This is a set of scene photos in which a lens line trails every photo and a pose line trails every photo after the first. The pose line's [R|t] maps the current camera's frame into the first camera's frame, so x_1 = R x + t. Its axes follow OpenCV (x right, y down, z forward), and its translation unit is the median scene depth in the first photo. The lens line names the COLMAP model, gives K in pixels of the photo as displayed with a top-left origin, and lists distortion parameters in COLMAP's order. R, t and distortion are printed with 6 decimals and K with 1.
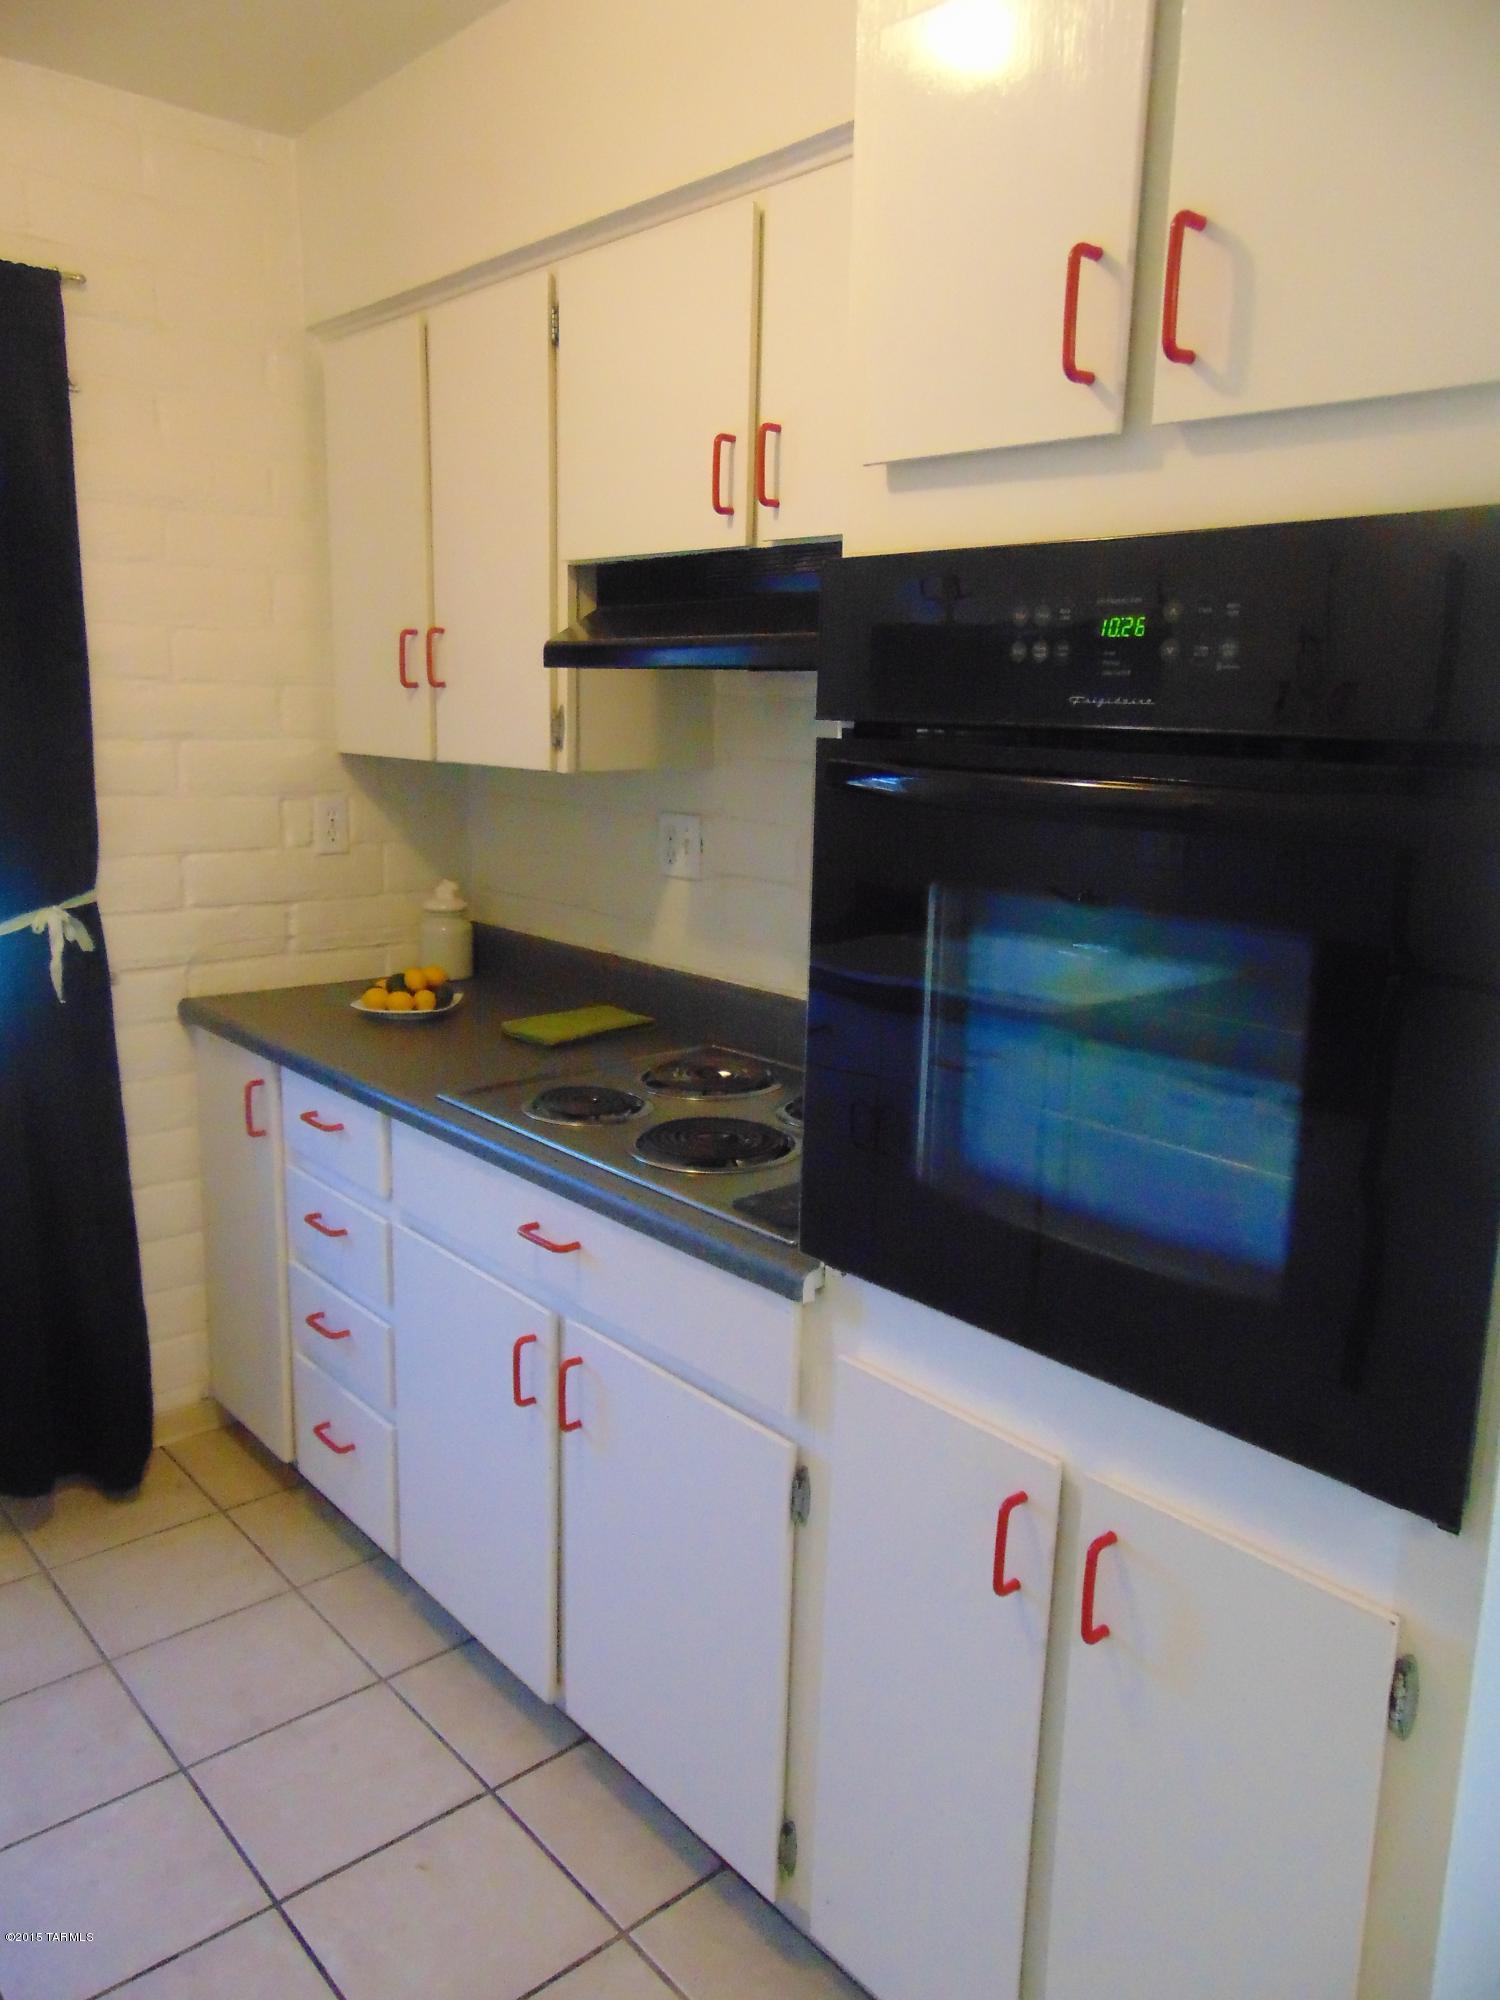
lens RADIAL K [[1492.7, 0, 729.9], [0, 1492.7, 1011.5], [0, 0, 1]] dist [-0.032113, 0.063308]
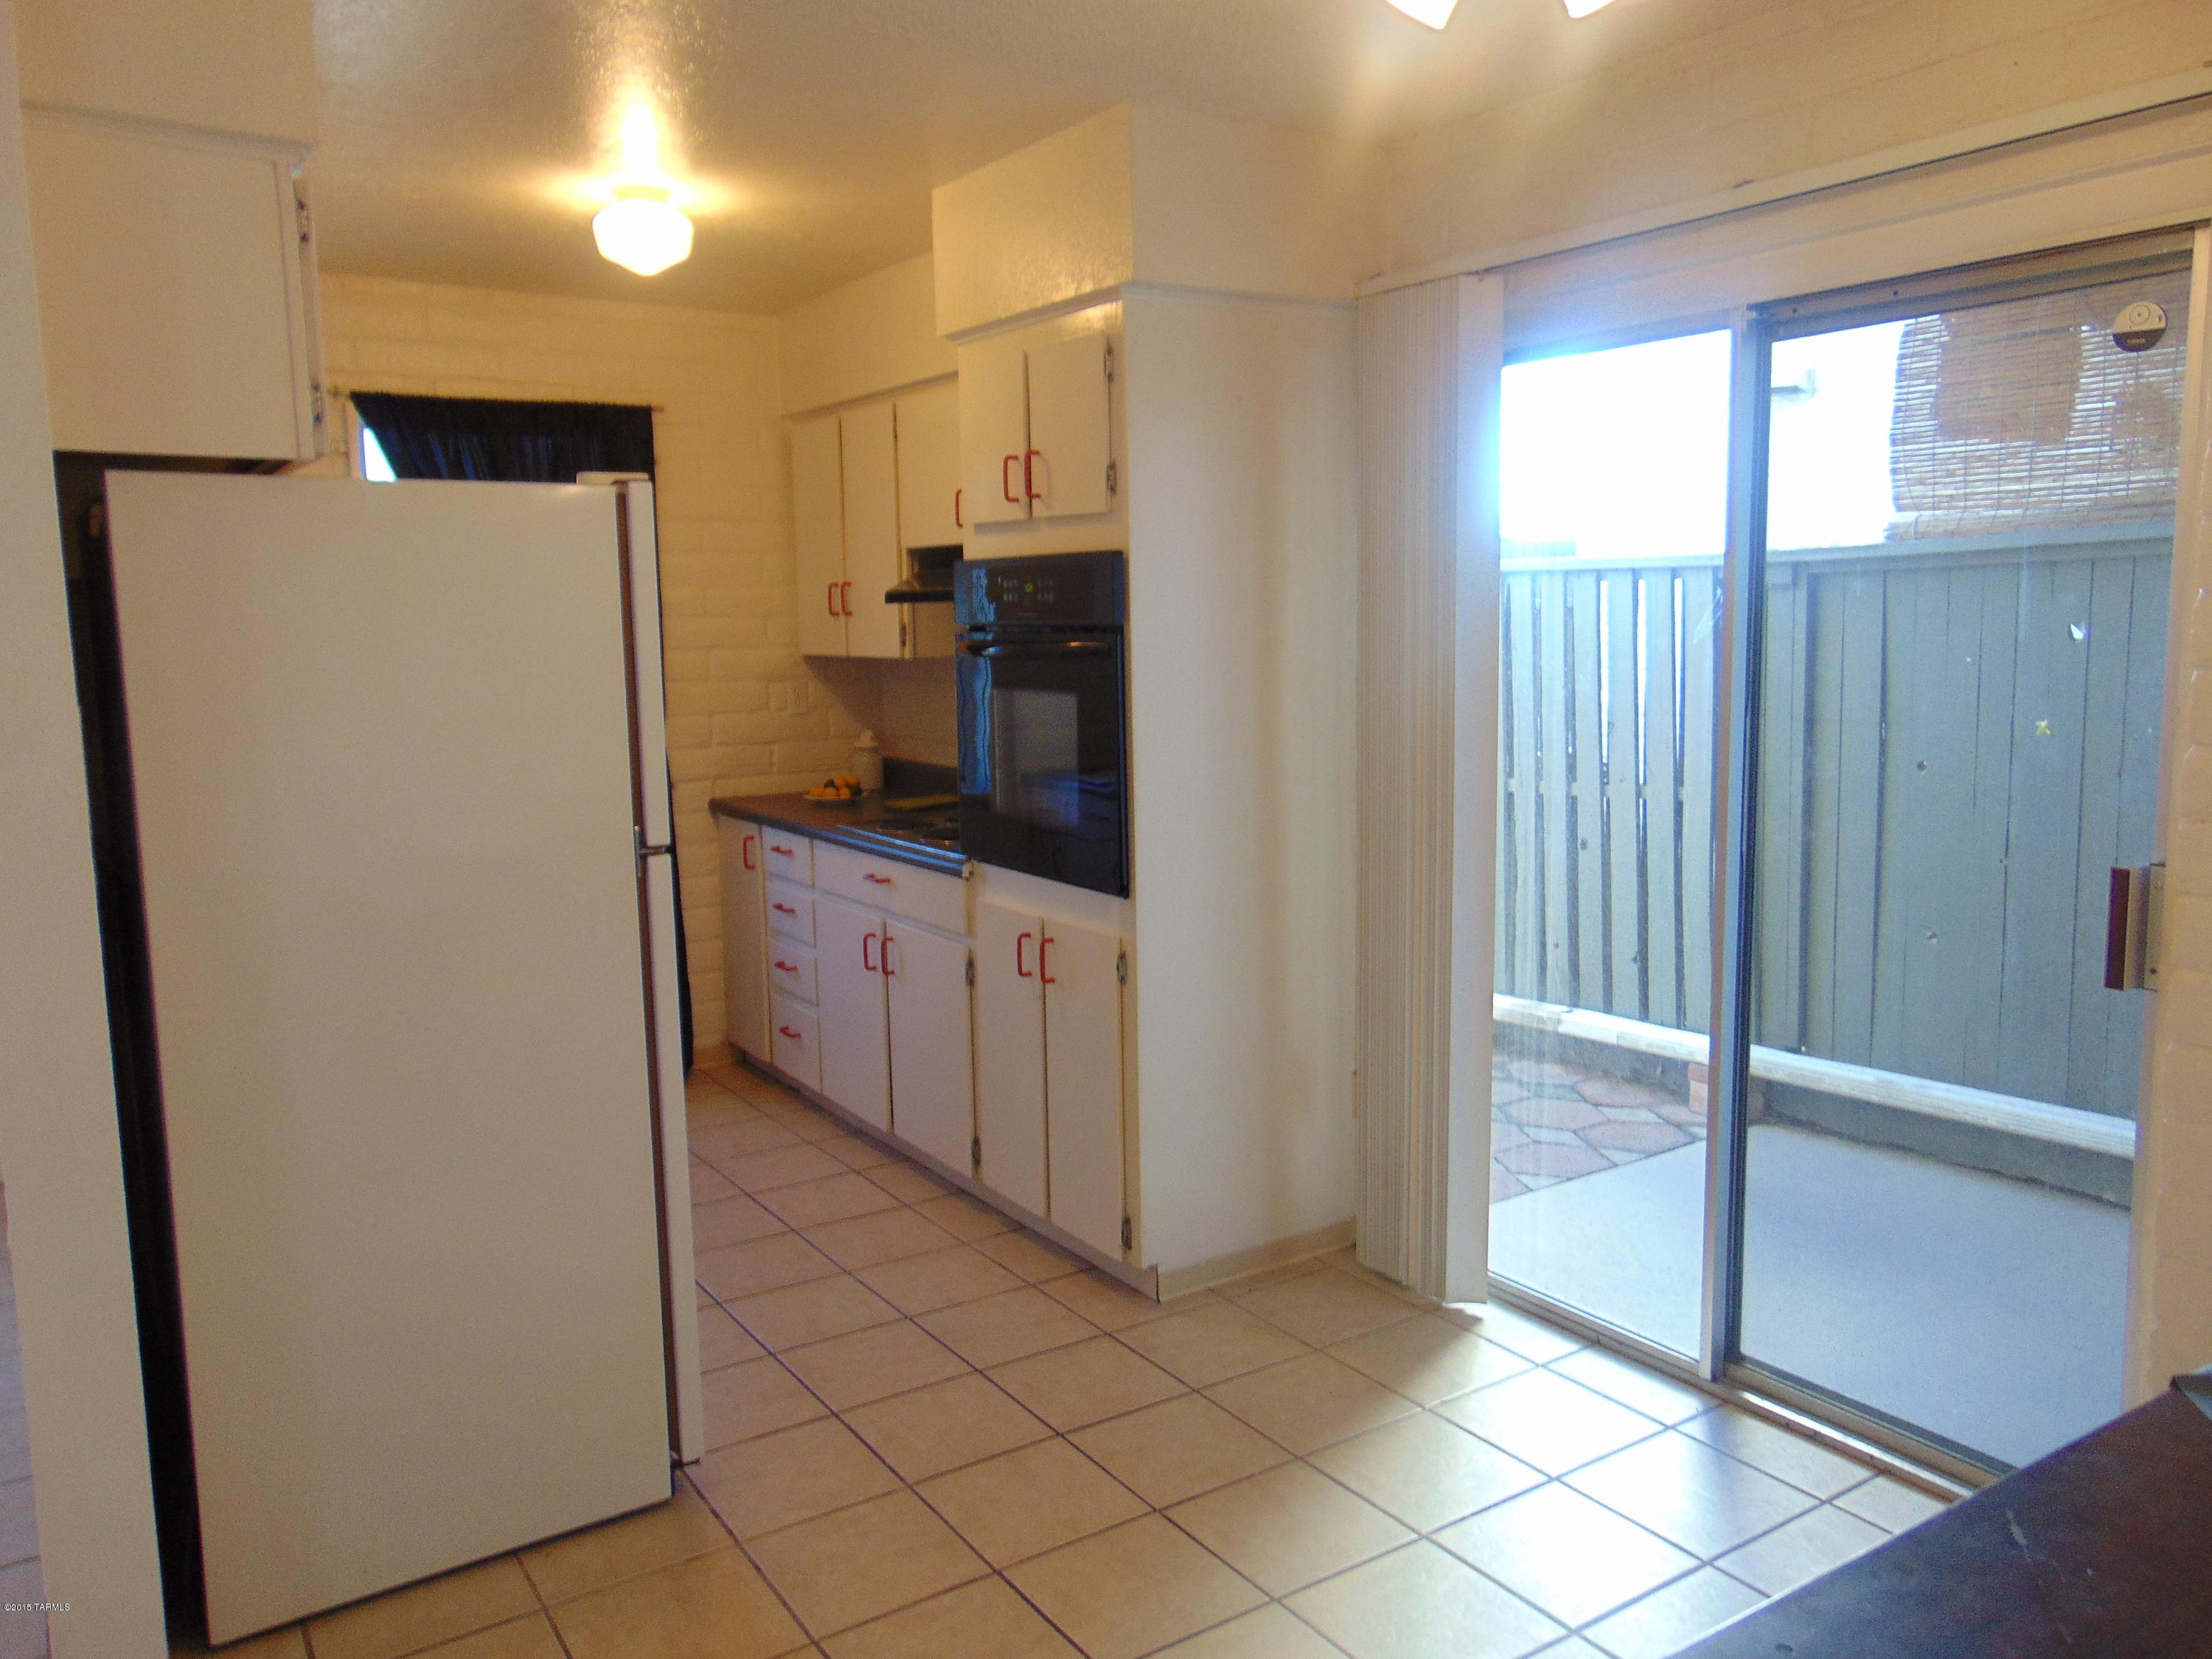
lens RADIAL K [[1650.9, 0, 1101.8], [0, 1650.9, 820.2], [0, 0, 1]] dist [-0.032113, 0.063308]
pose [[0.991171, -0.021395, -0.130854, 0.361571], [0.010966, 0.996742, -0.079902, 0.190740], [0.132137, 0.077762, 0.988177, -0.903556]]
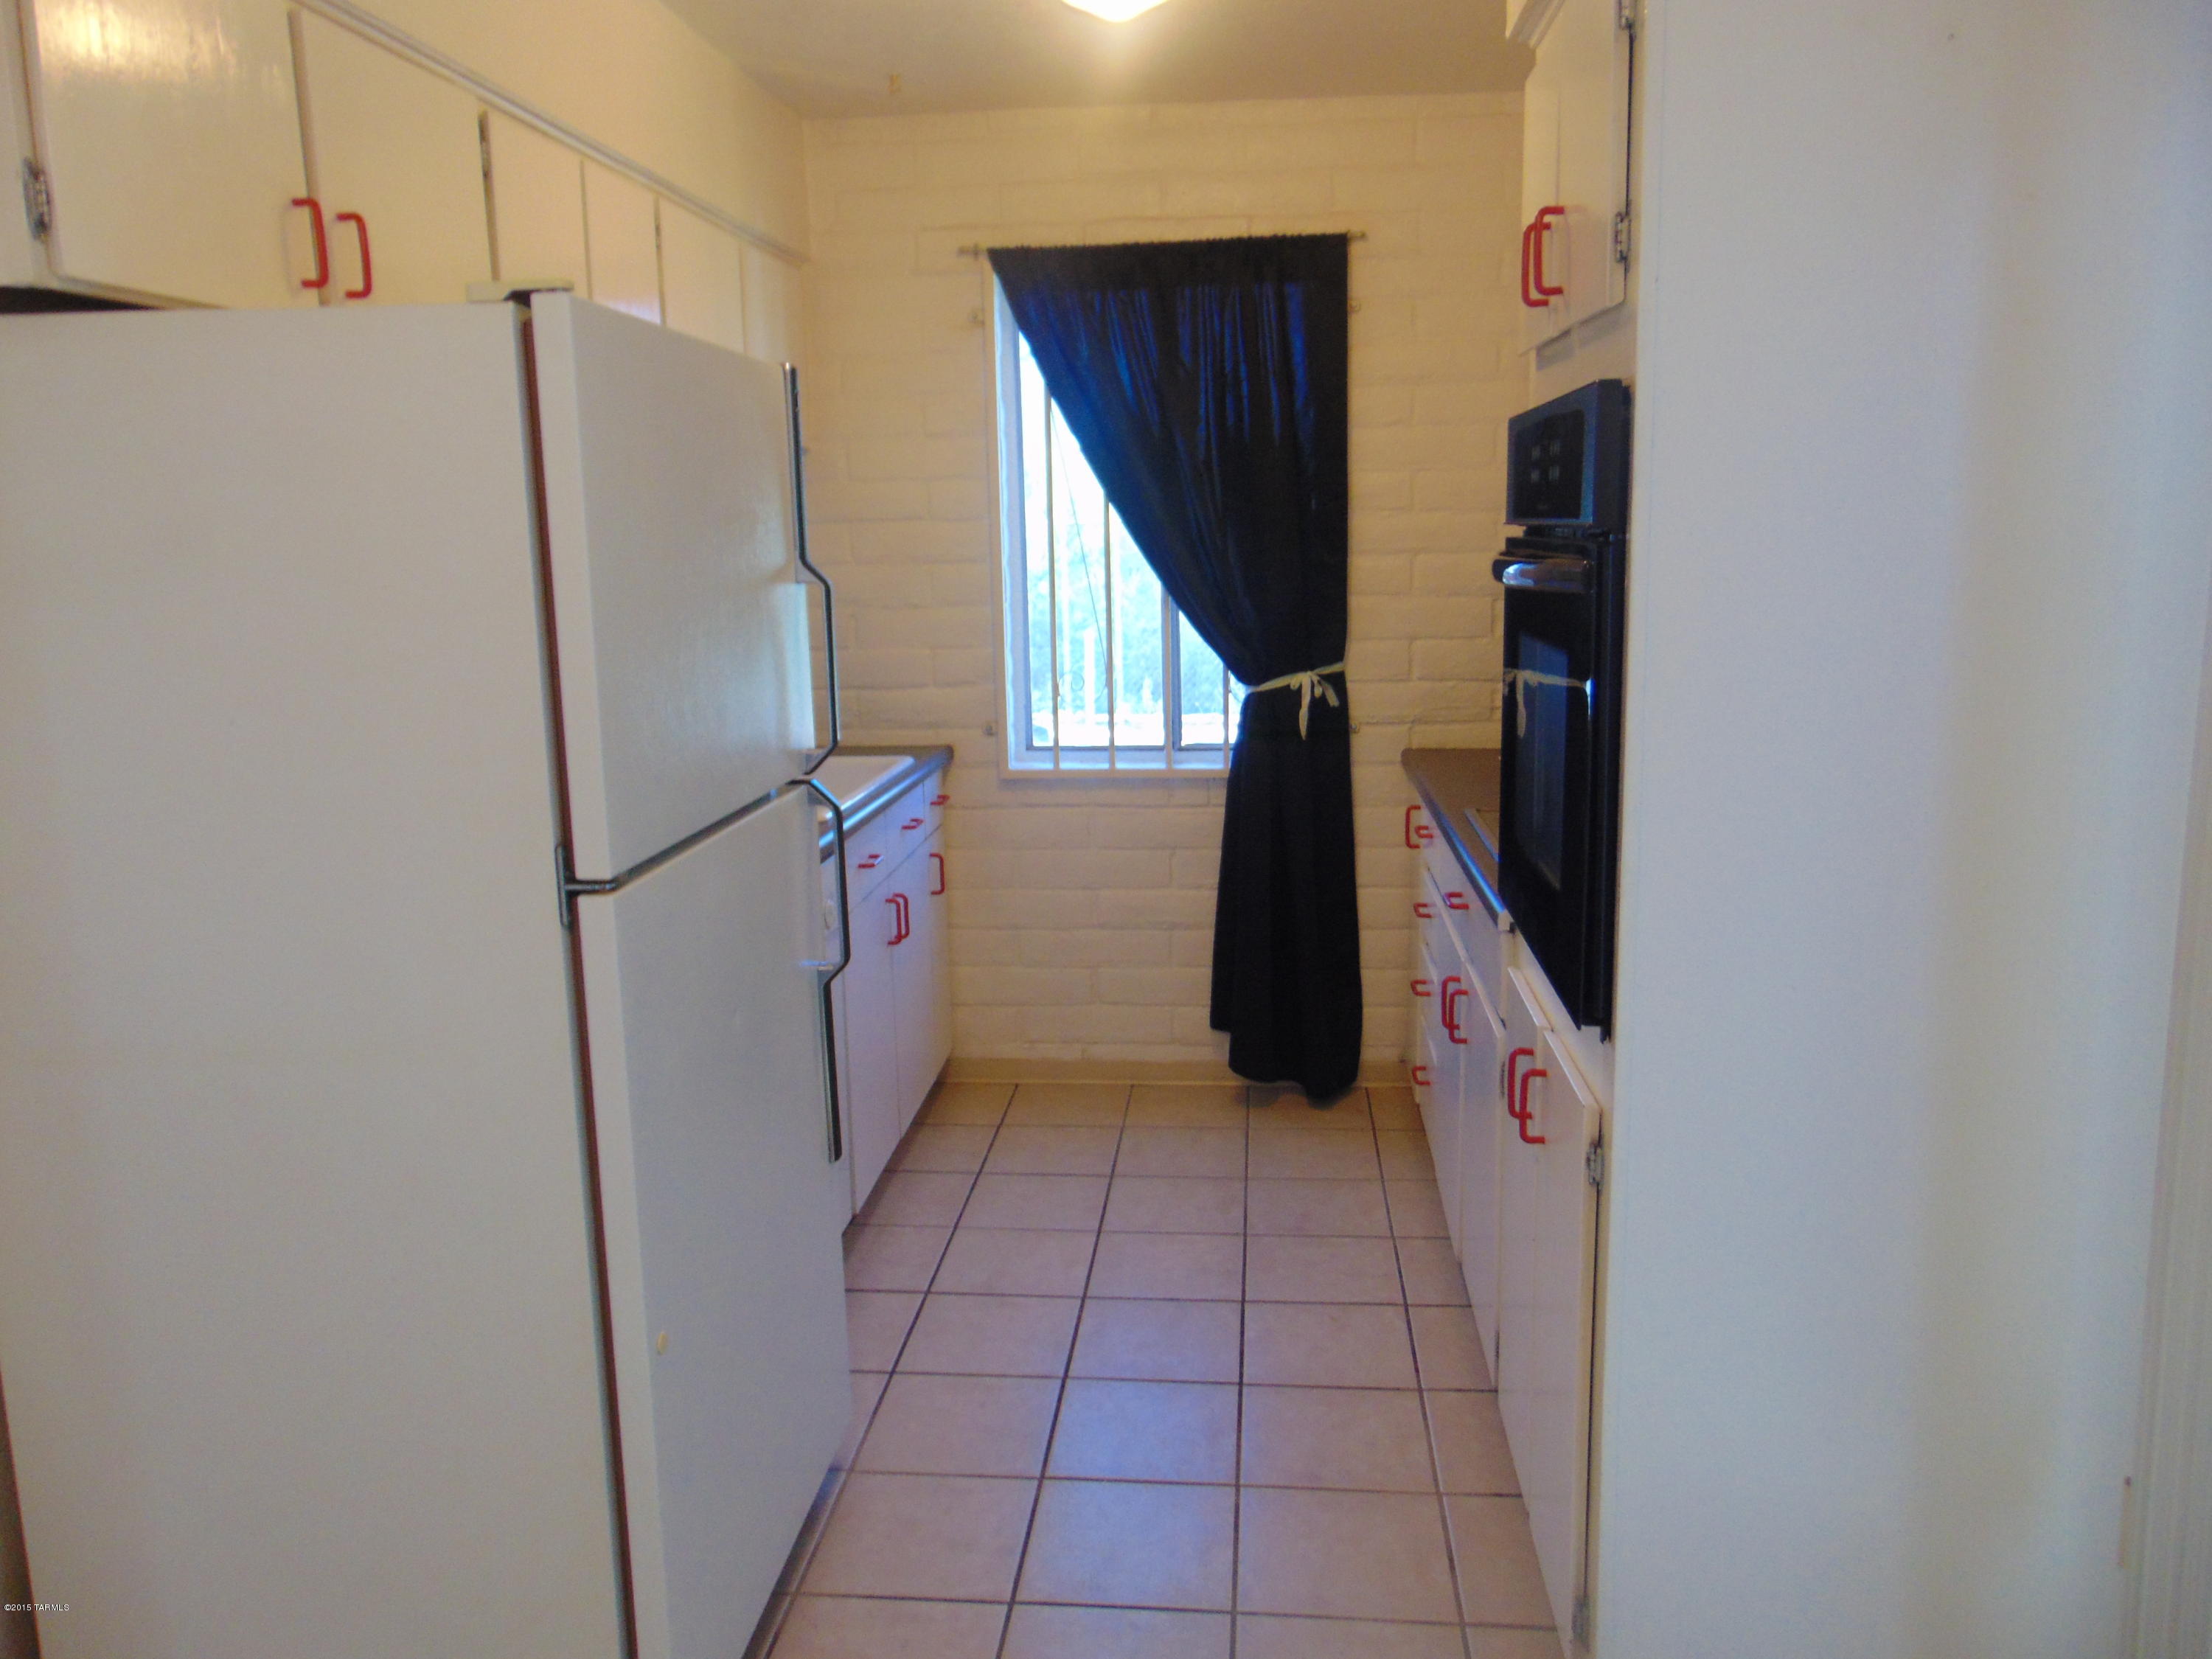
lens RADIAL K [[1650.9, 0, 1127.8], [0, 1650.9, 819.8], [0, 0, 1]] dist [-0.032113, 0.063308]
pose [[0.702074, 0.089371, -0.706473, 0.555249], [-0.109881, 0.993807, 0.016522, 0.063198], [0.703575, 0.066028, 0.707547, -0.231683]]
